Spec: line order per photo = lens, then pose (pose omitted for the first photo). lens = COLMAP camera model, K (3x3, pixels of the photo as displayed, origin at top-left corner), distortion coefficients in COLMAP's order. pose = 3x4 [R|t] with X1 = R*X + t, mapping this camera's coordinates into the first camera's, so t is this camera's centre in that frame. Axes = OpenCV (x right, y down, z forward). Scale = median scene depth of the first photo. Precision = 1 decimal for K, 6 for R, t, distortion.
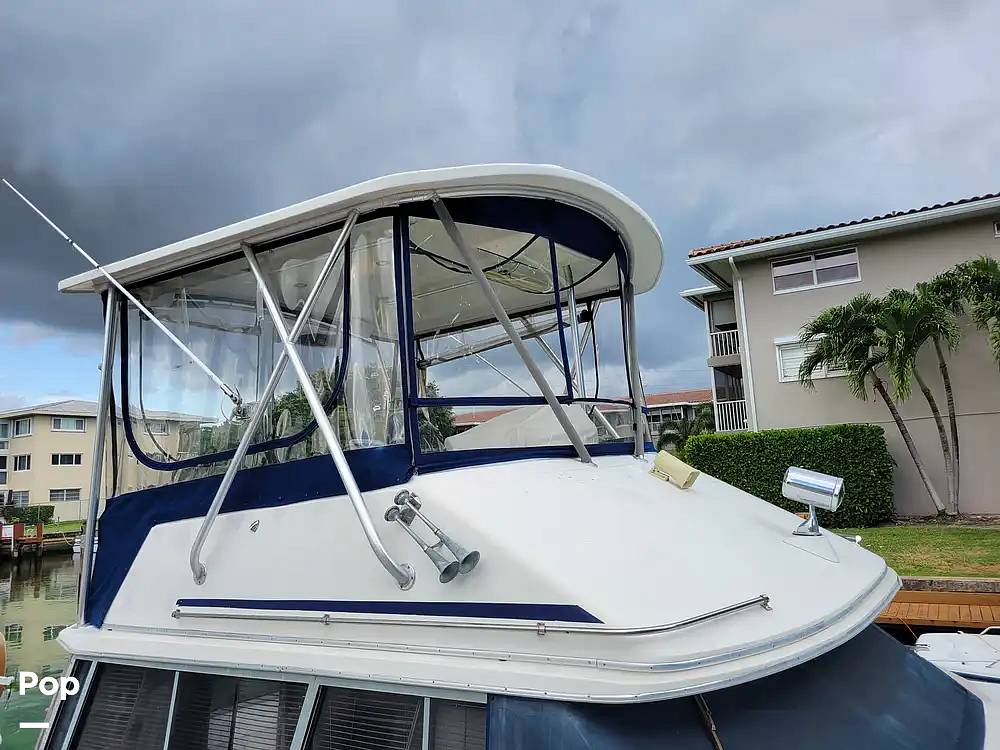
lens RADIAL K [[754.1, 0, 500.3], [0, 754.1, 357.3], [0, 0, 1]] dist [0.030593, 0.000588]
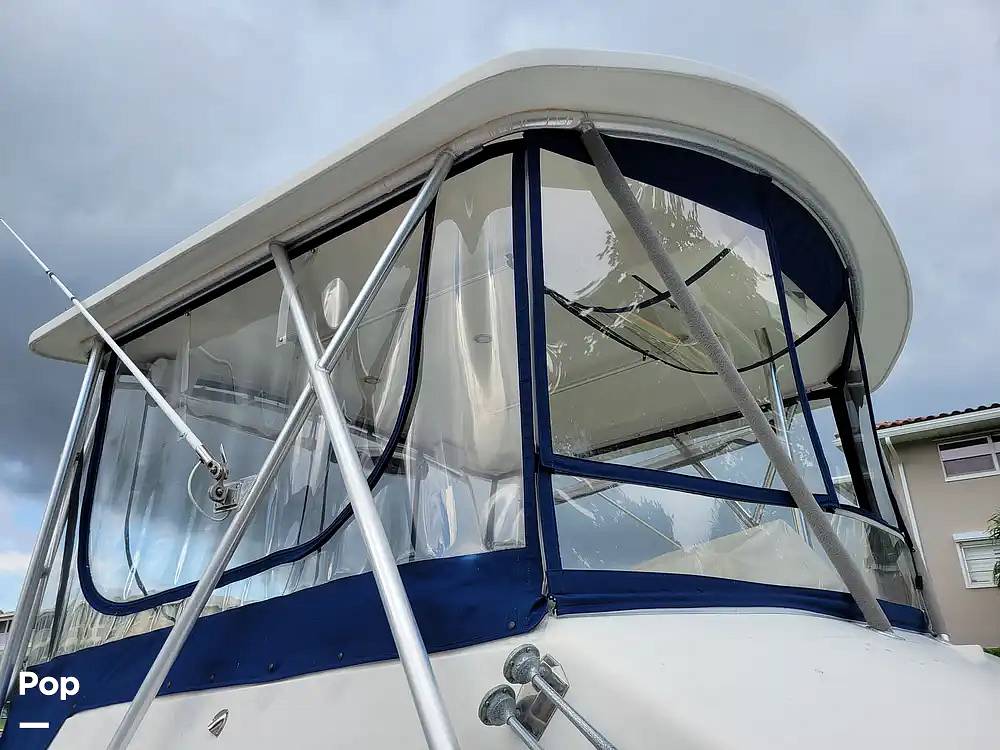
lens RADIAL K [[789.7, 0, 500.0], [0, 789.7, 375.0], [0, 0, 1]] dist [-0.002086, -0.001893]
pose [[0.990658, -0.001471, -0.136360, -0.070150], [-0.029662, 0.973677, -0.225995, 0.108940], [0.133103, 0.227928, 0.964537, 0.462028]]
